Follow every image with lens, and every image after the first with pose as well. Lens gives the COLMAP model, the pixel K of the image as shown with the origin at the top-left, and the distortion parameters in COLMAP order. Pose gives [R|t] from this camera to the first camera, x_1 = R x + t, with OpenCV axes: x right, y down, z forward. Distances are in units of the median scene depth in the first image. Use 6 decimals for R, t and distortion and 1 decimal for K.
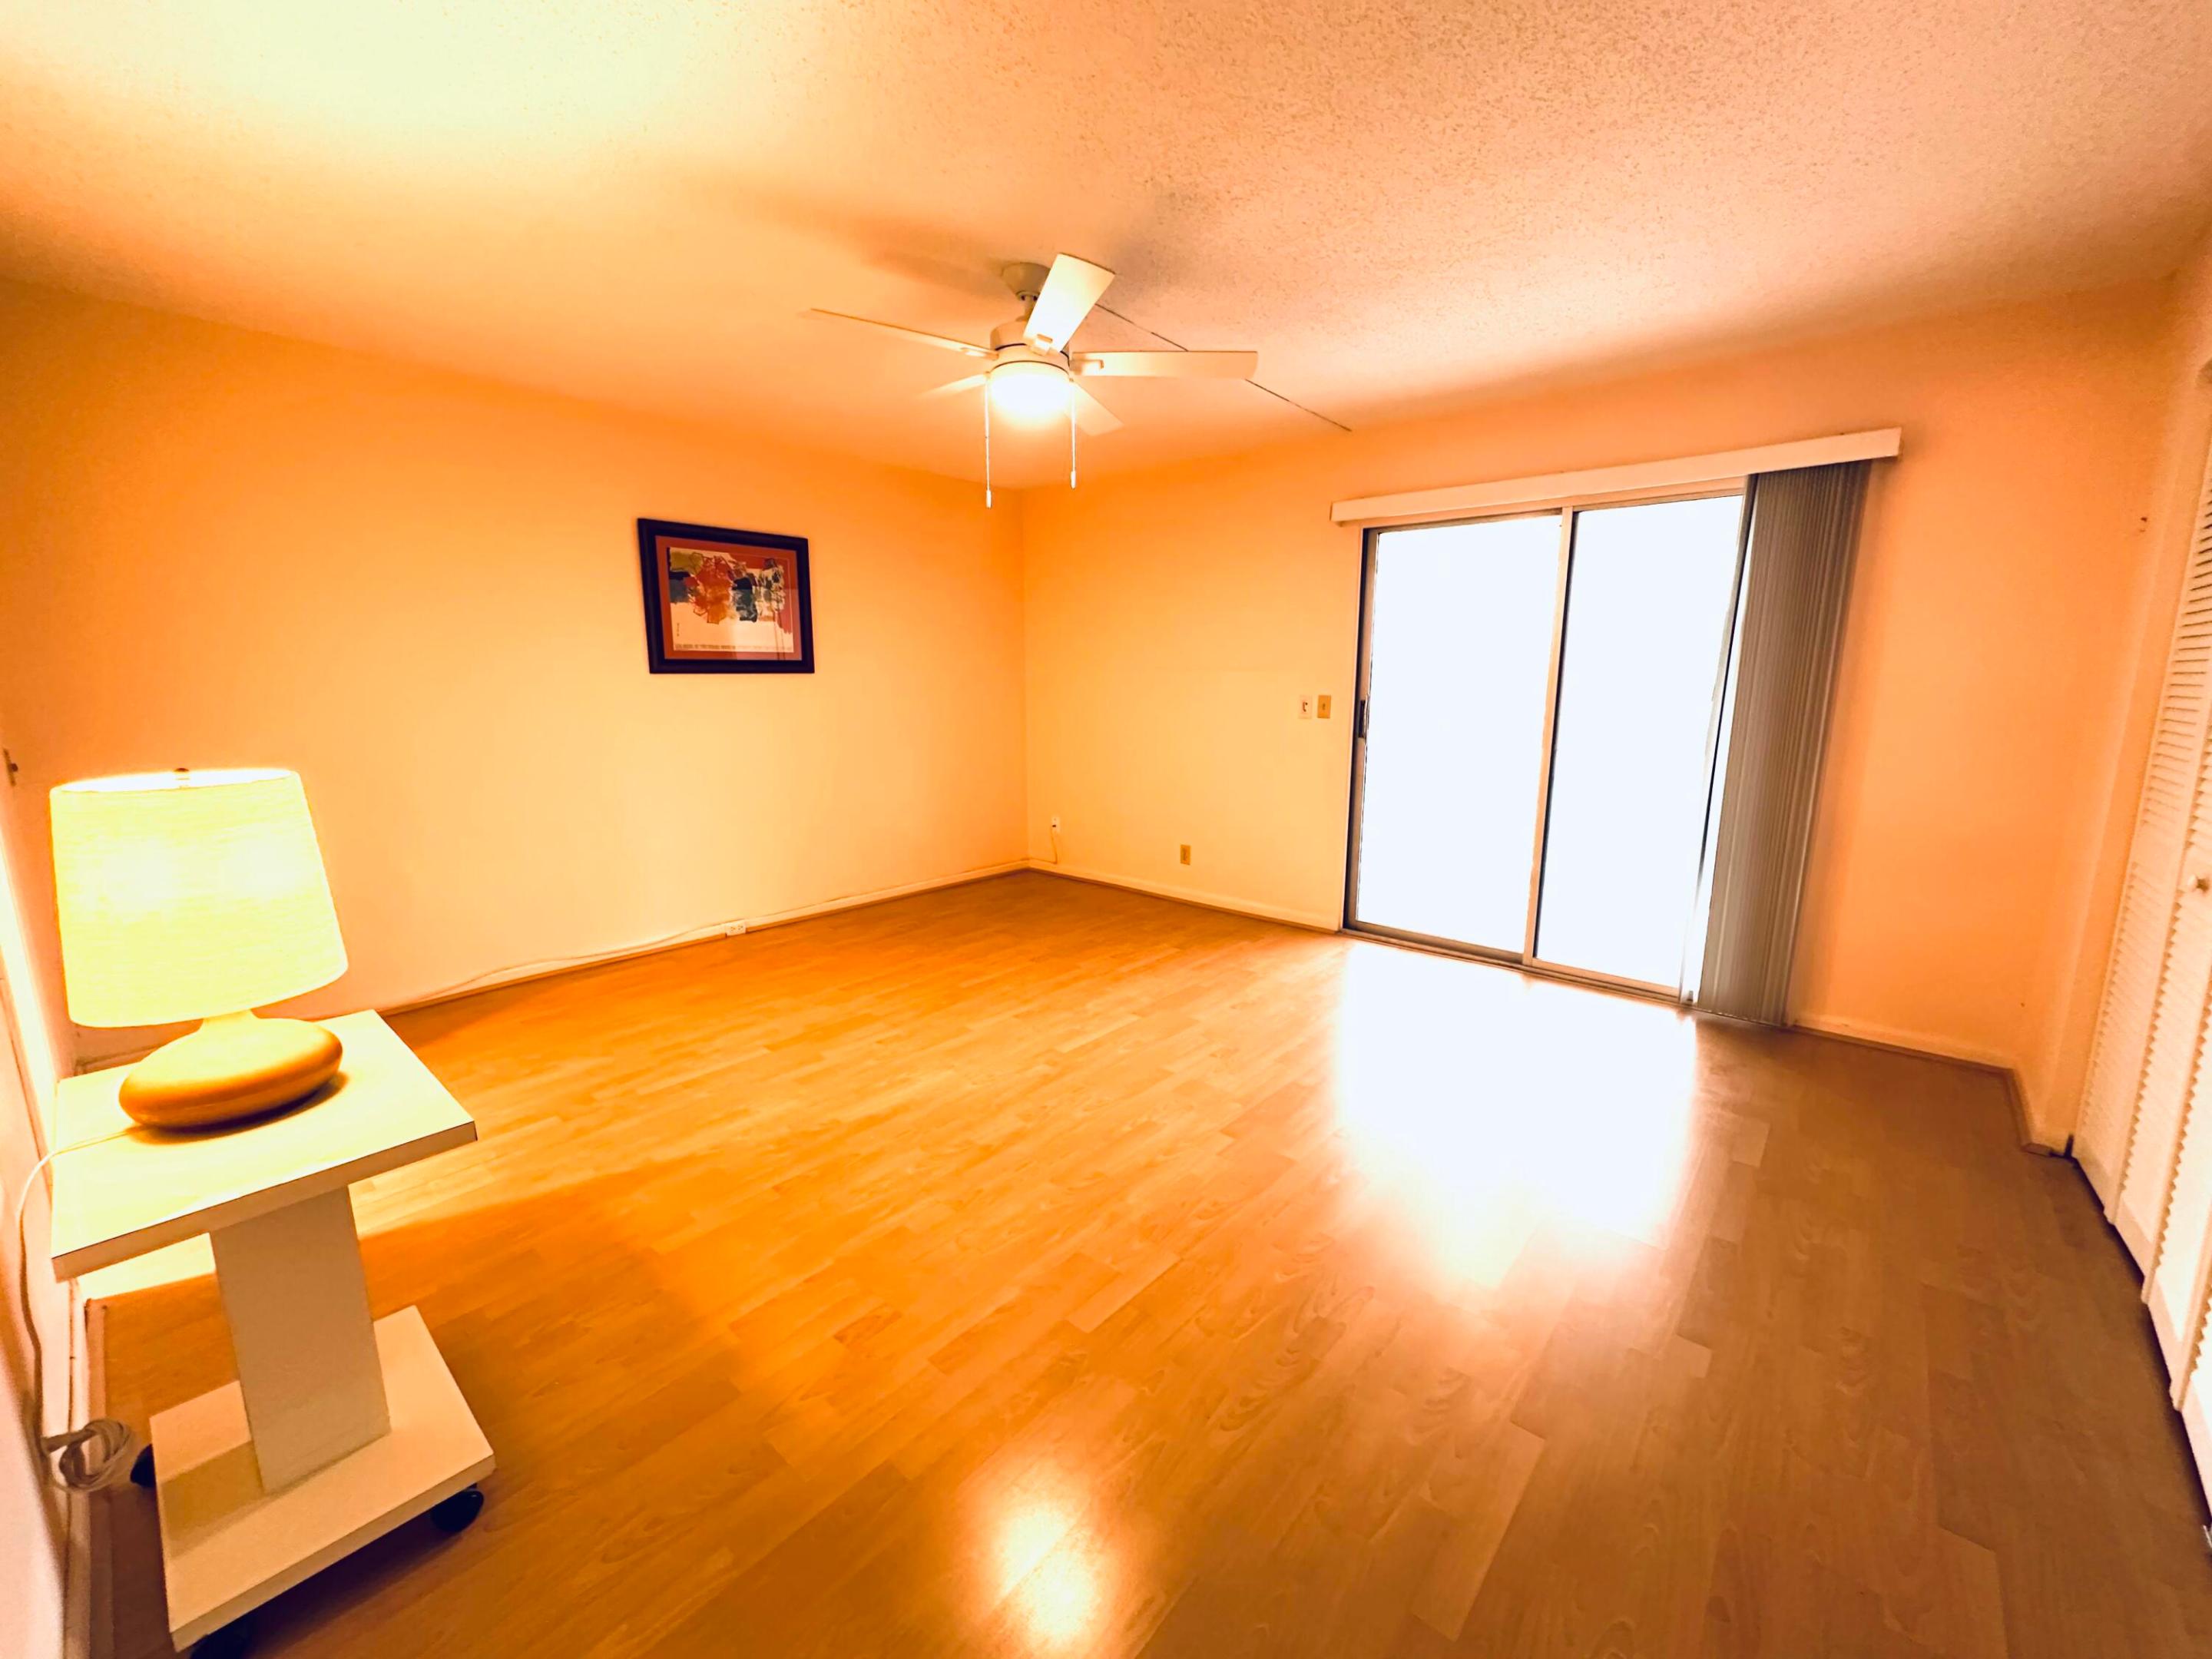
lens RADIAL K [[885.6, 0, 1106.0], [0, 885.6, 829.5], [0, 0, 1]] dist [-0.001368, 0.000100]
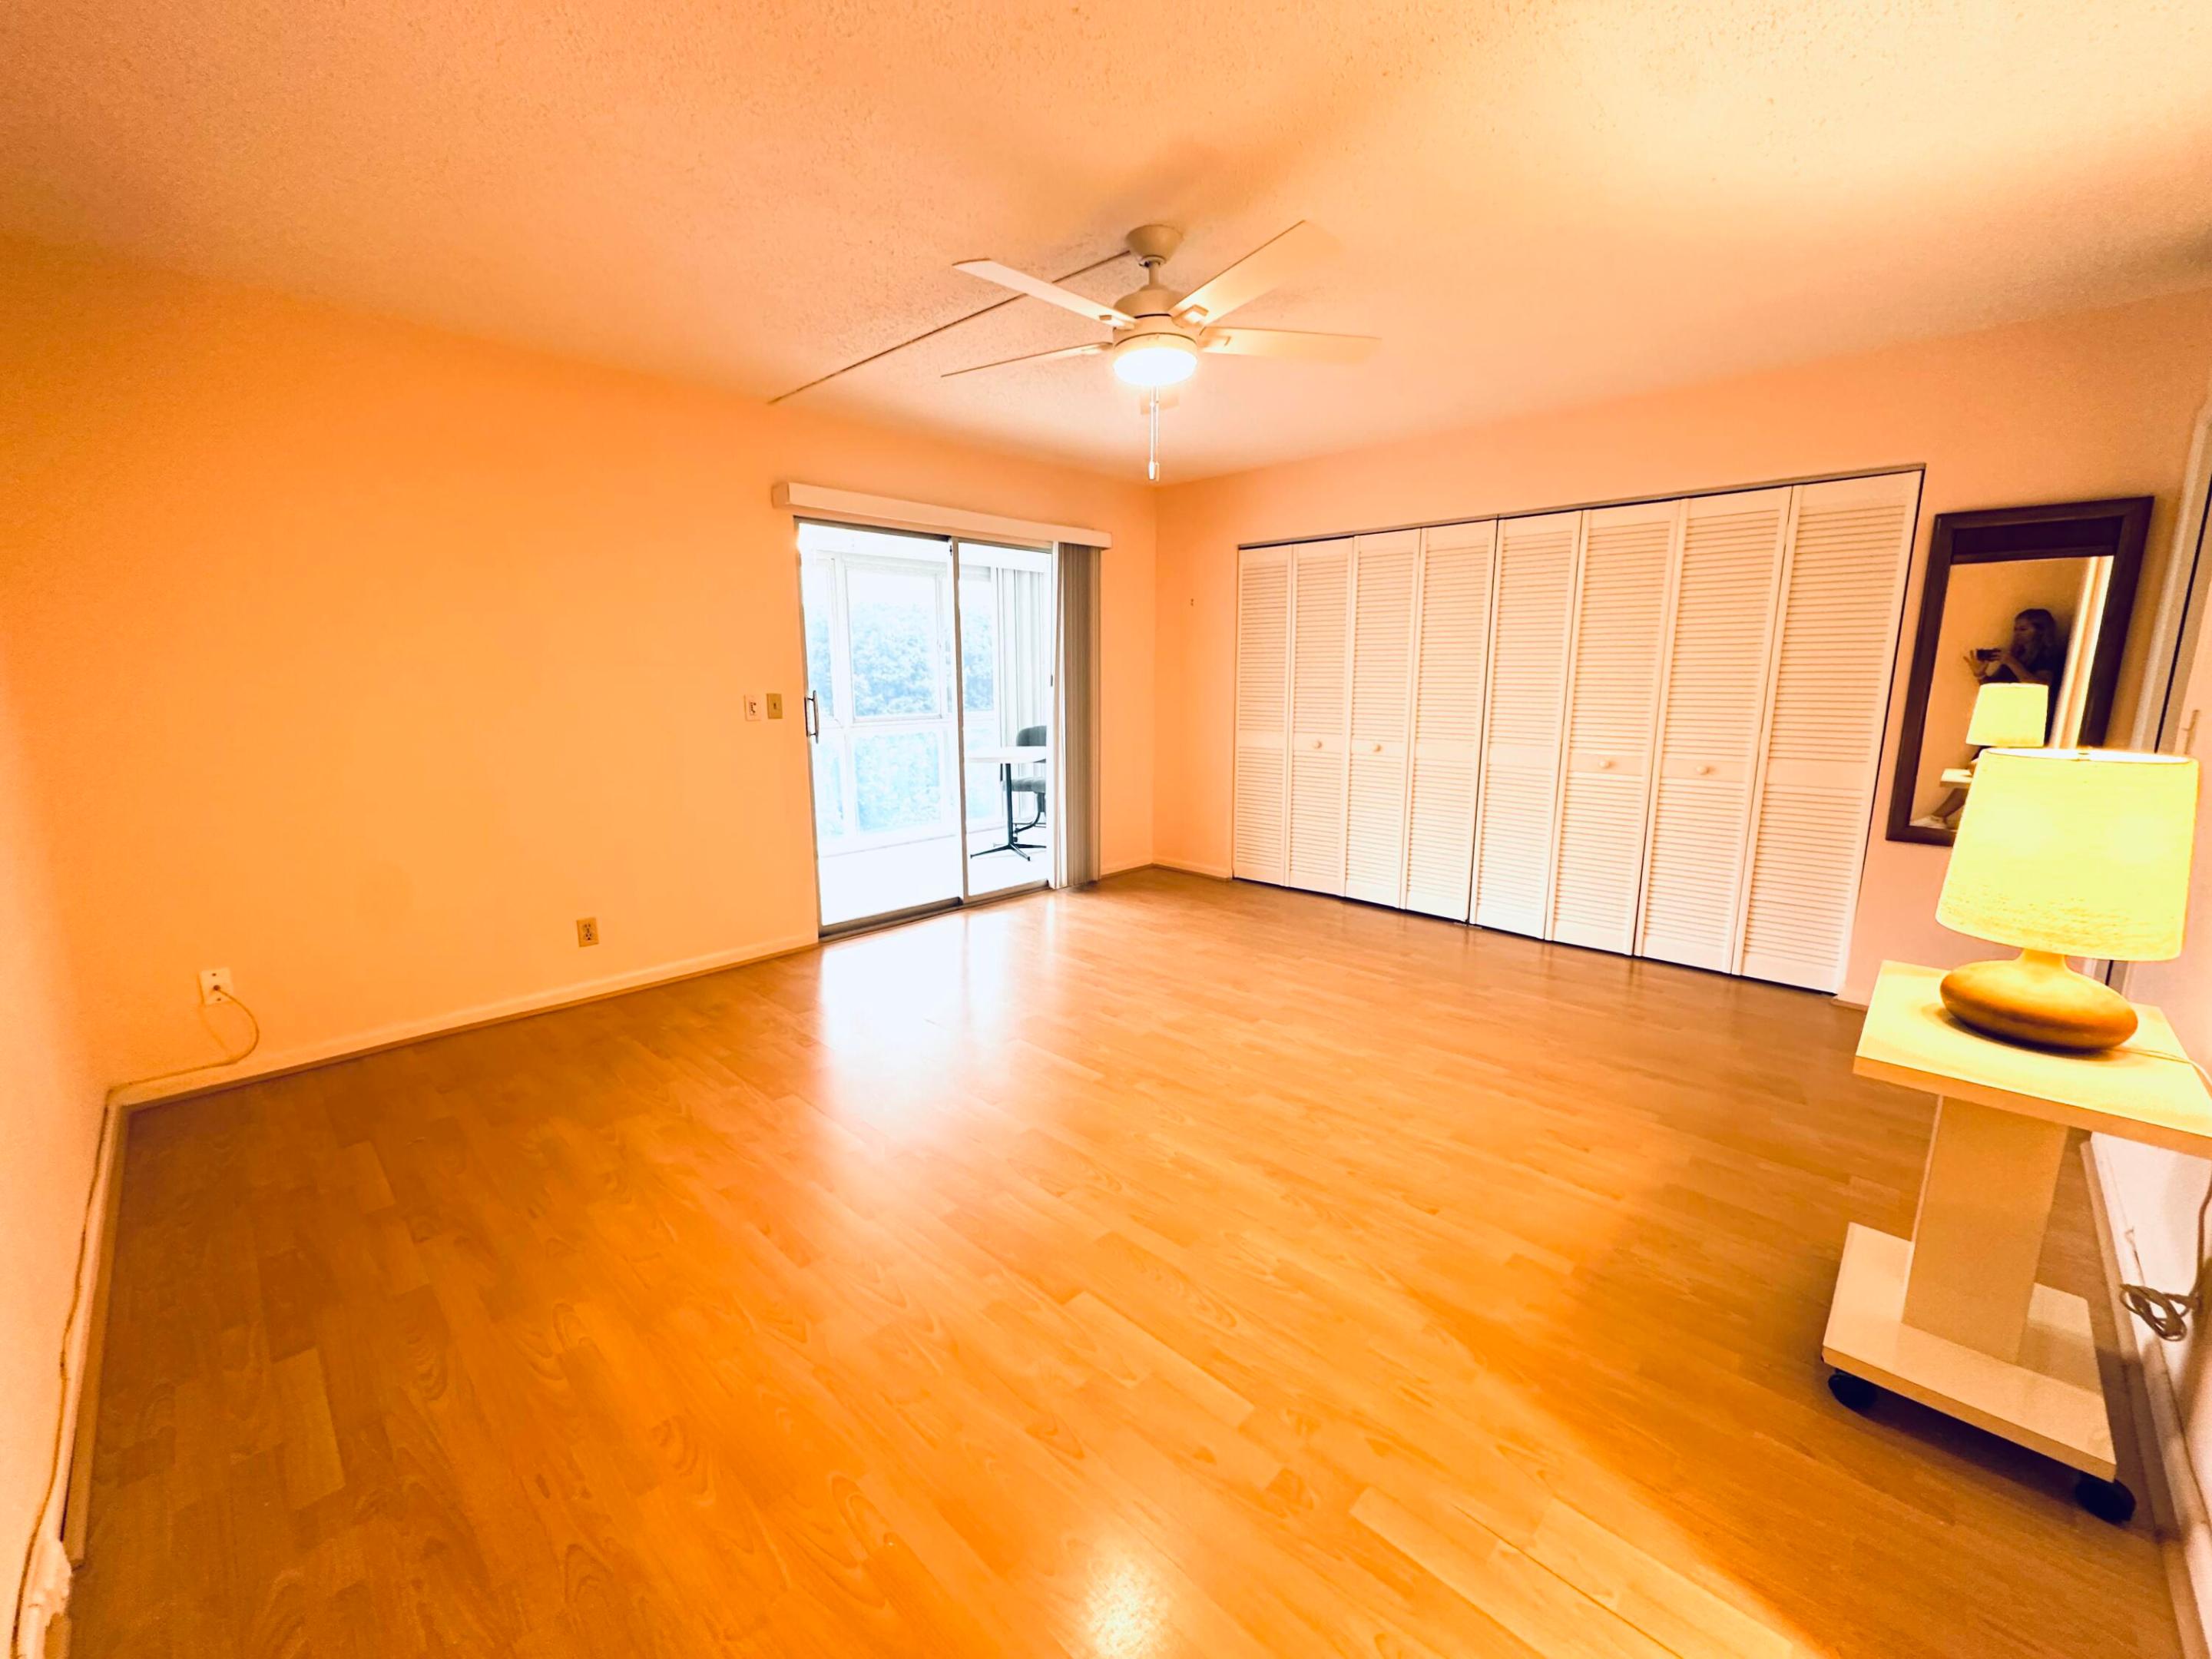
lens RADIAL K [[882.9, 0, 1106.0], [0, 882.9, 829.5], [0, 0, 1]] dist [0.001523, 0.000088]
pose [[0.049052, -0.181799, 0.982112, -0.985313], [0.177323, 0.969260, 0.170564, -0.169941], [-0.982929, 0.165785, 0.079781, 0.952688]]
